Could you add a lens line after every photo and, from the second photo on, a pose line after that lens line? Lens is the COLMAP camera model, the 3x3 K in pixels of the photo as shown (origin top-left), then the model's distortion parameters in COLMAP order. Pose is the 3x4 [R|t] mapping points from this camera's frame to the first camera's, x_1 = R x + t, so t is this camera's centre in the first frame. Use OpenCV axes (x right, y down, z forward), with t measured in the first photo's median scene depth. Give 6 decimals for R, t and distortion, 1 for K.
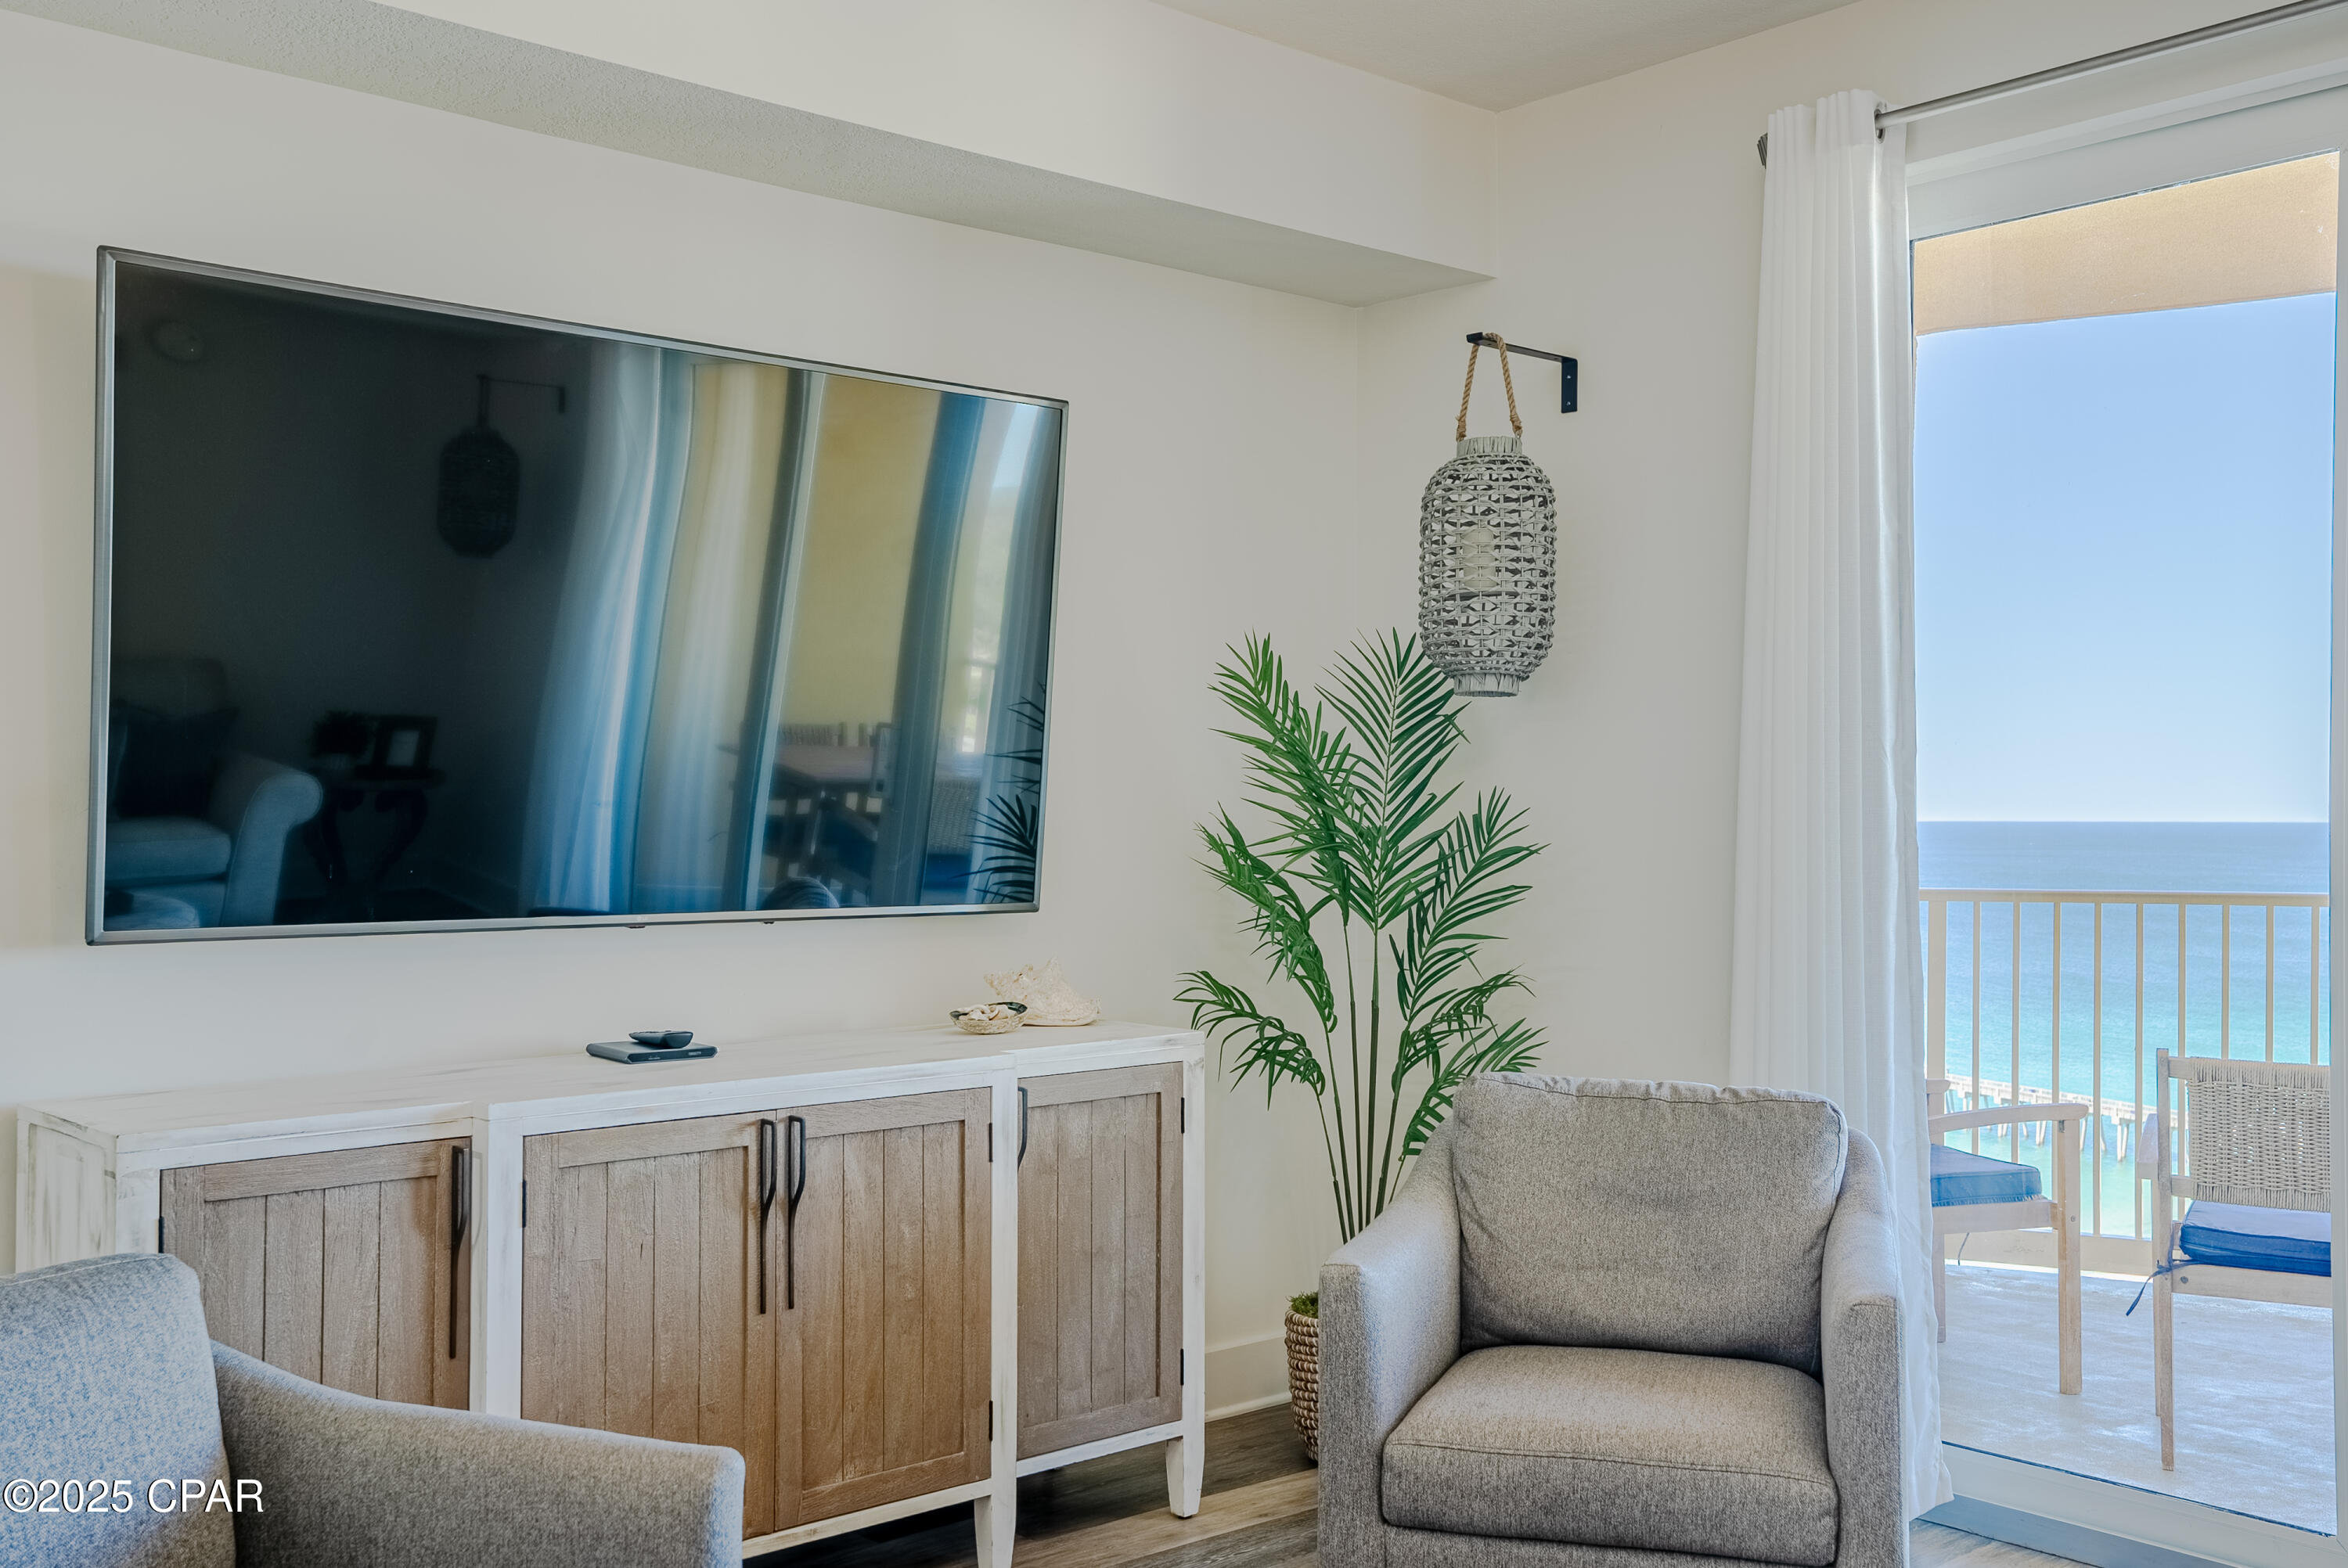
lens RADIAL K [[2269.3, 0, 1173.7], [0, 2269.3, 819.6], [0, 0, 1]] dist [0.075012, 0.003845]
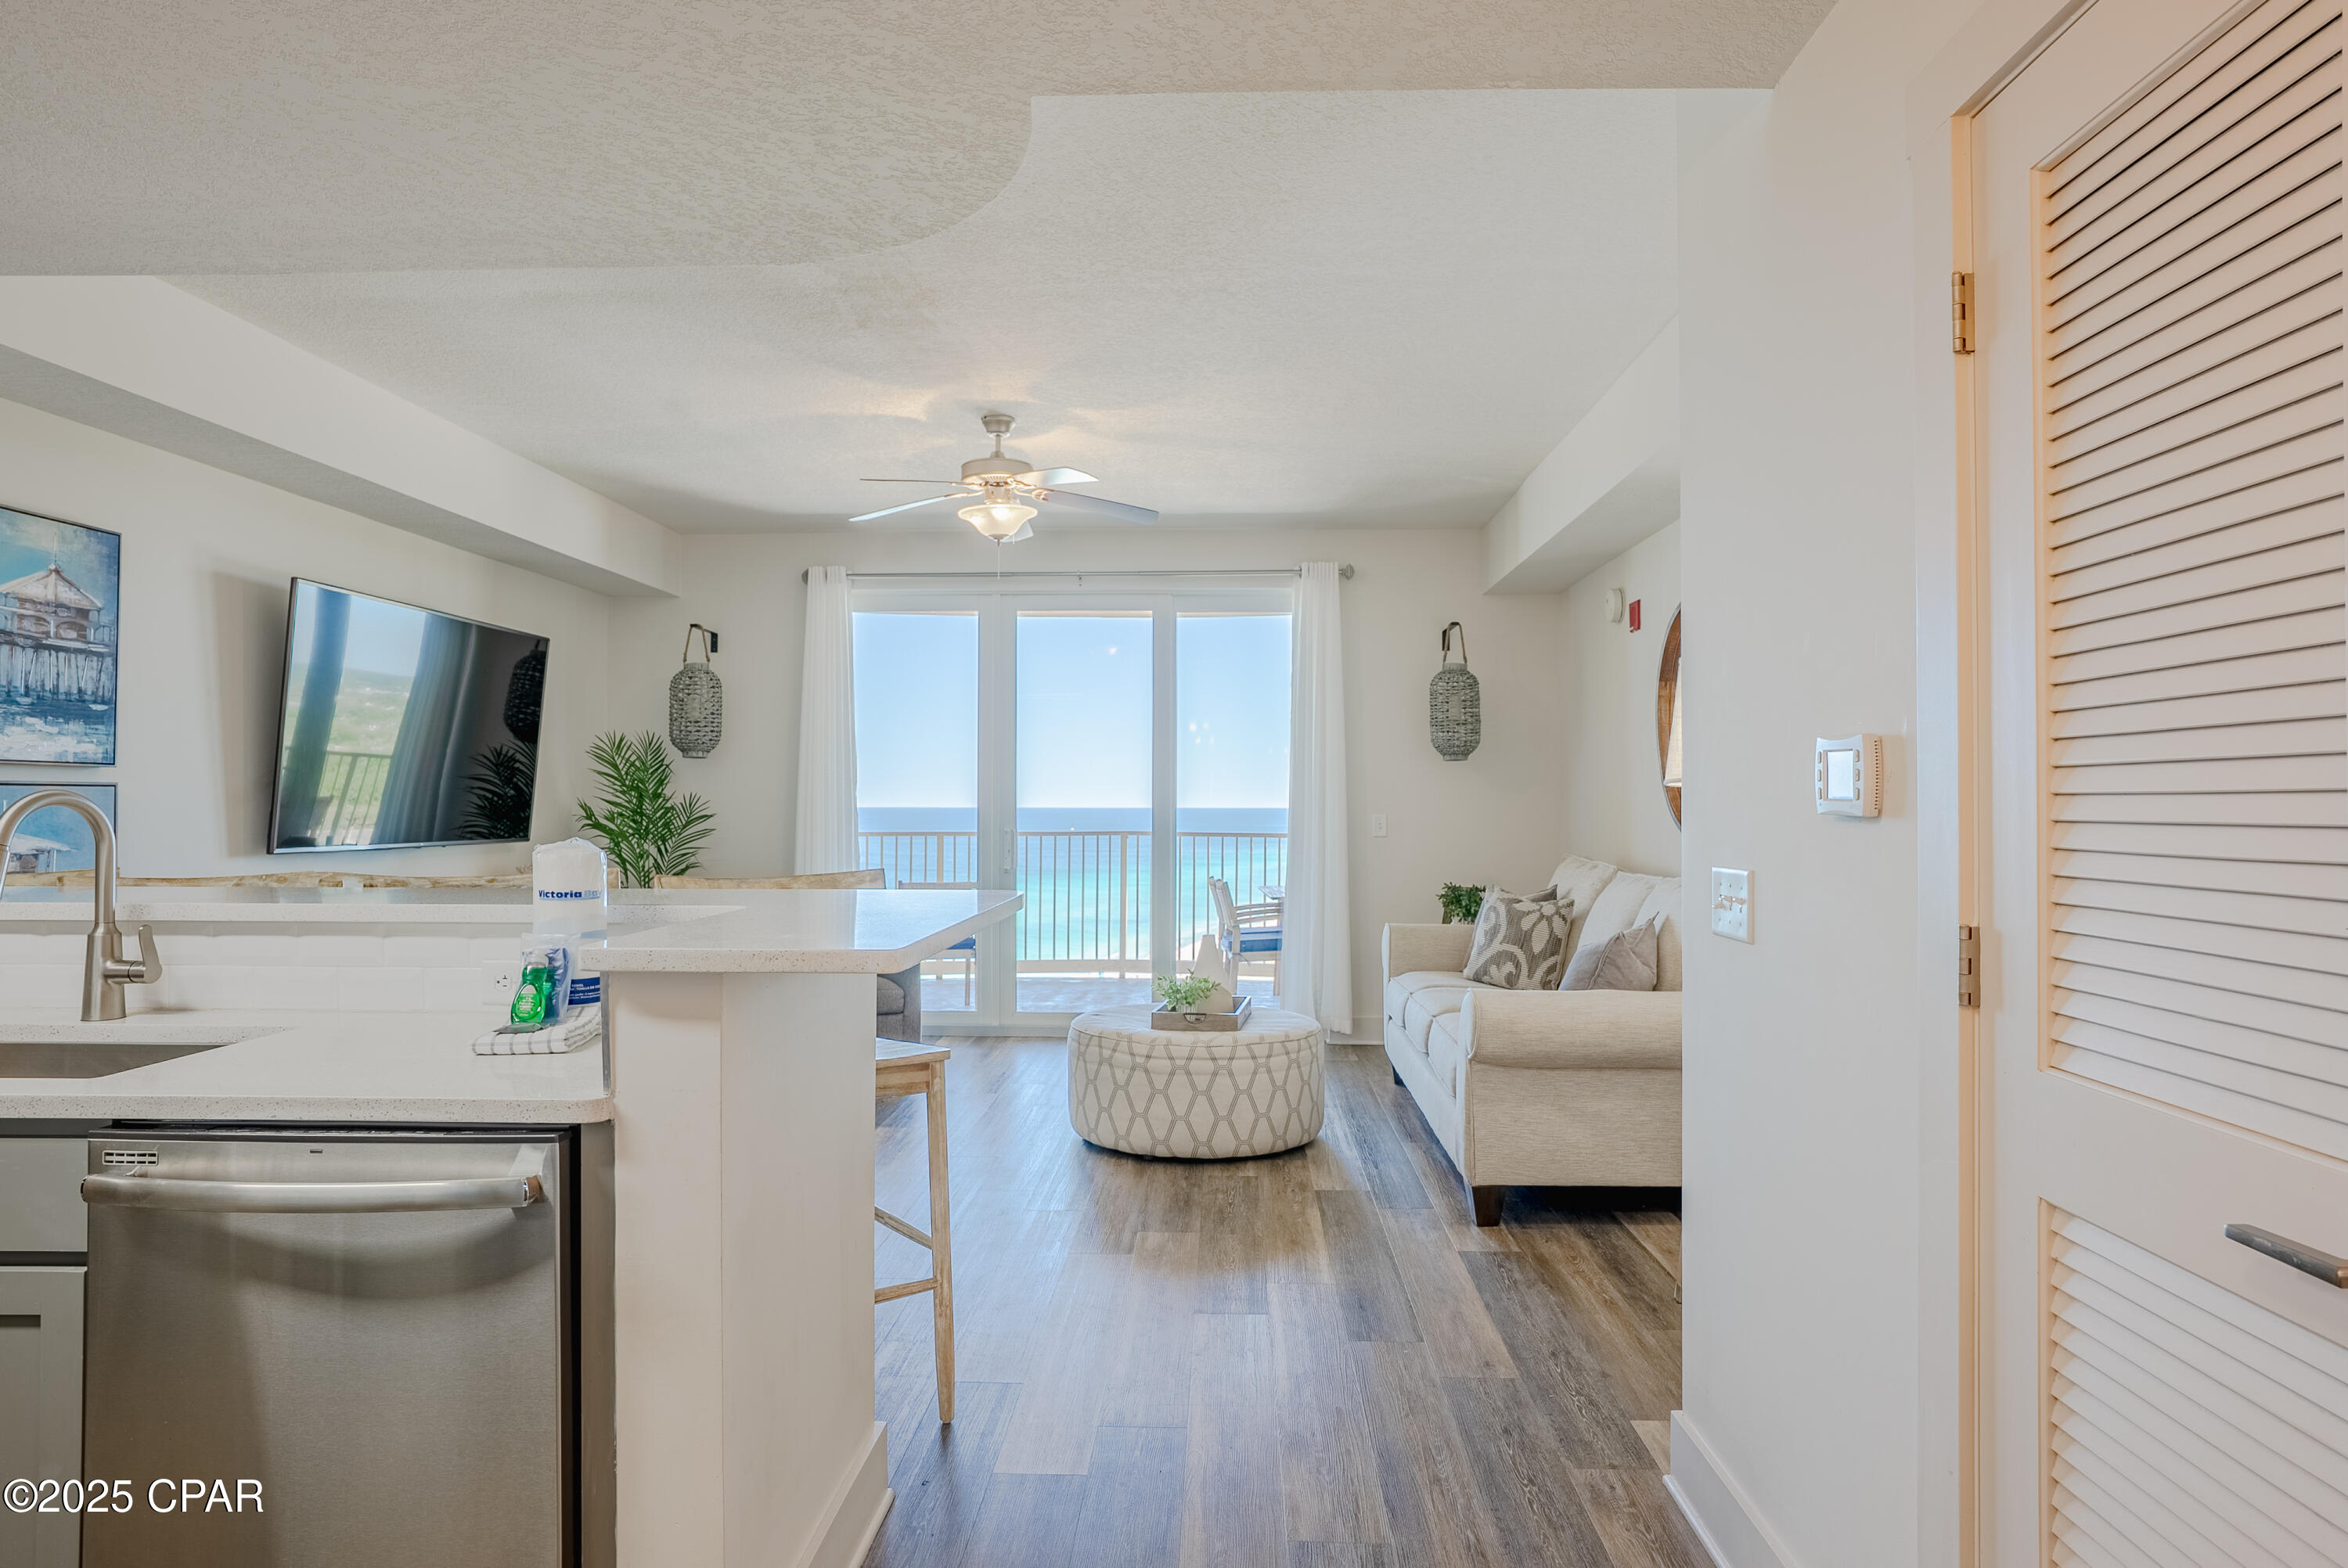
lens RADIAL K [[1340.7, 0, 1188.4], [0, 1340.7, 786.3], [0, 0, 1]] dist [-0.050859, 0.039660]
pose [[0.687684, 0.010541, 0.725934, -0.719085], [0.001239, 0.999876, -0.015692, 0.003857], [-0.726009, 0.011691, 0.687586, -0.592557]]
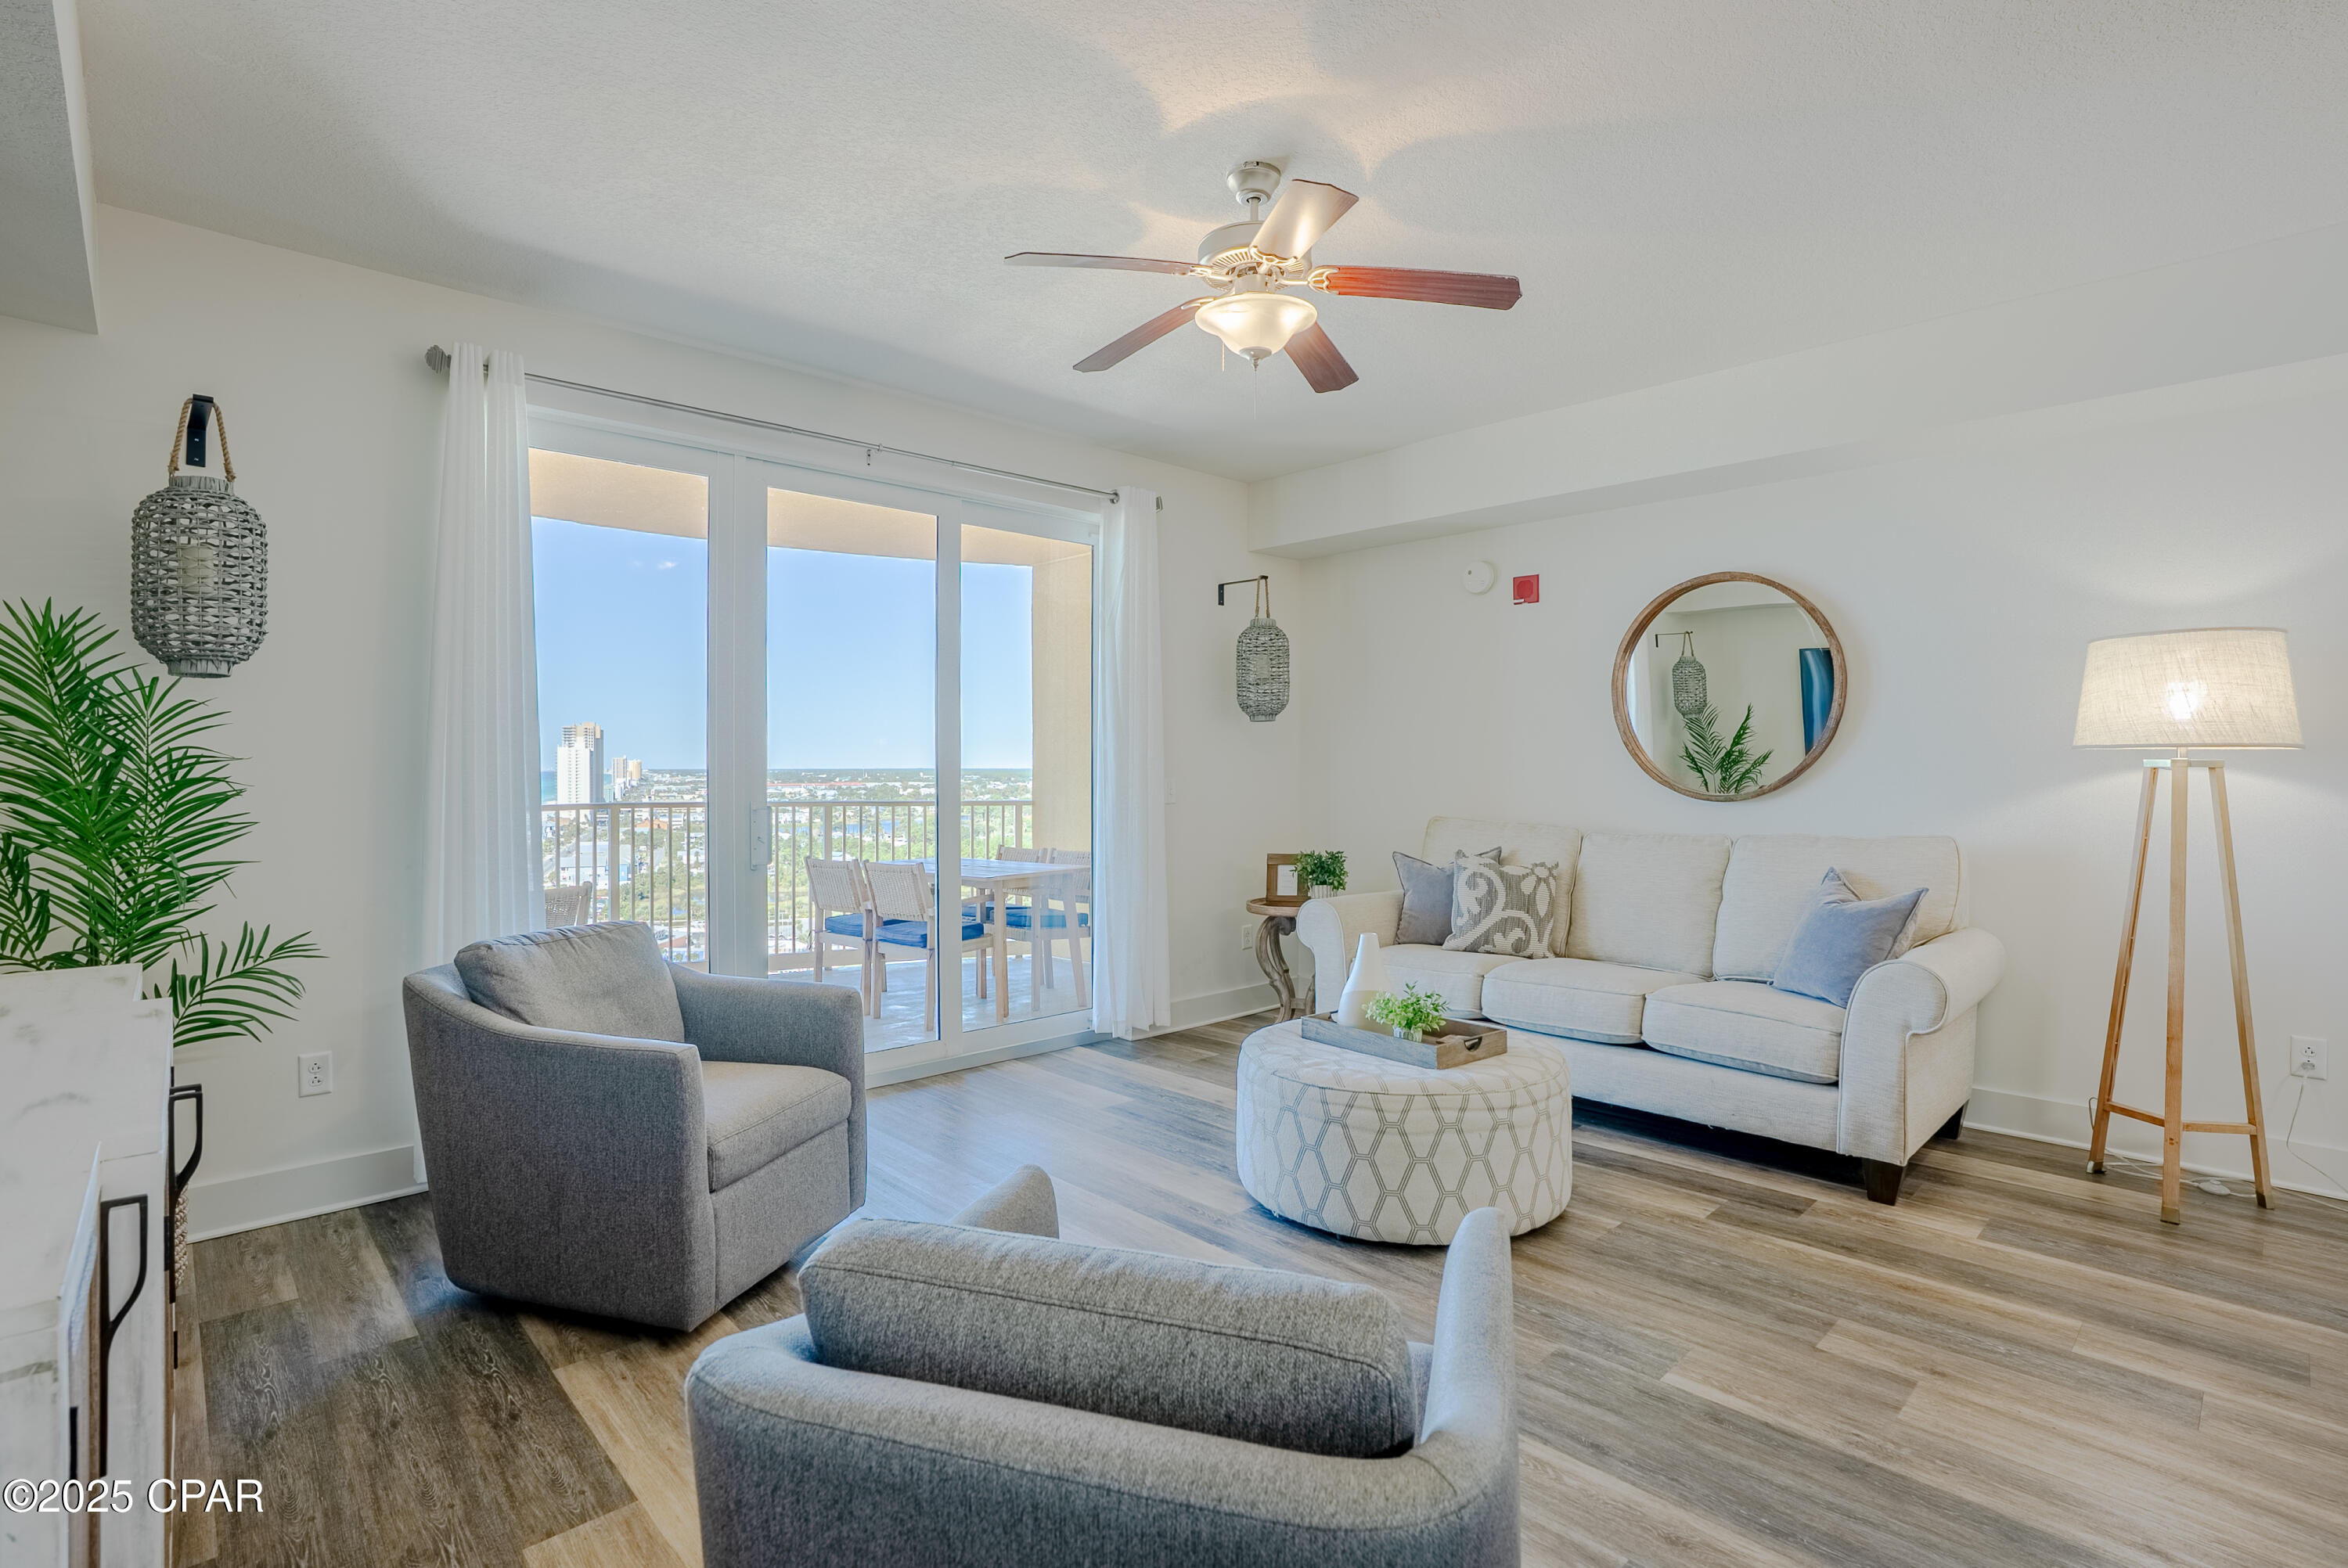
lens RADIAL K [[1118.0, 0, 1185.7], [0, 1118.0, 771.9], [0, 0, 1]] dist [-0.070791, 0.026014]
pose [[-0.039649, -0.004488, 0.999204, -0.590814], [0.004303, 0.999980, 0.004662, -0.001098], [-0.999204, 0.004485, -0.039629, 0.564551]]
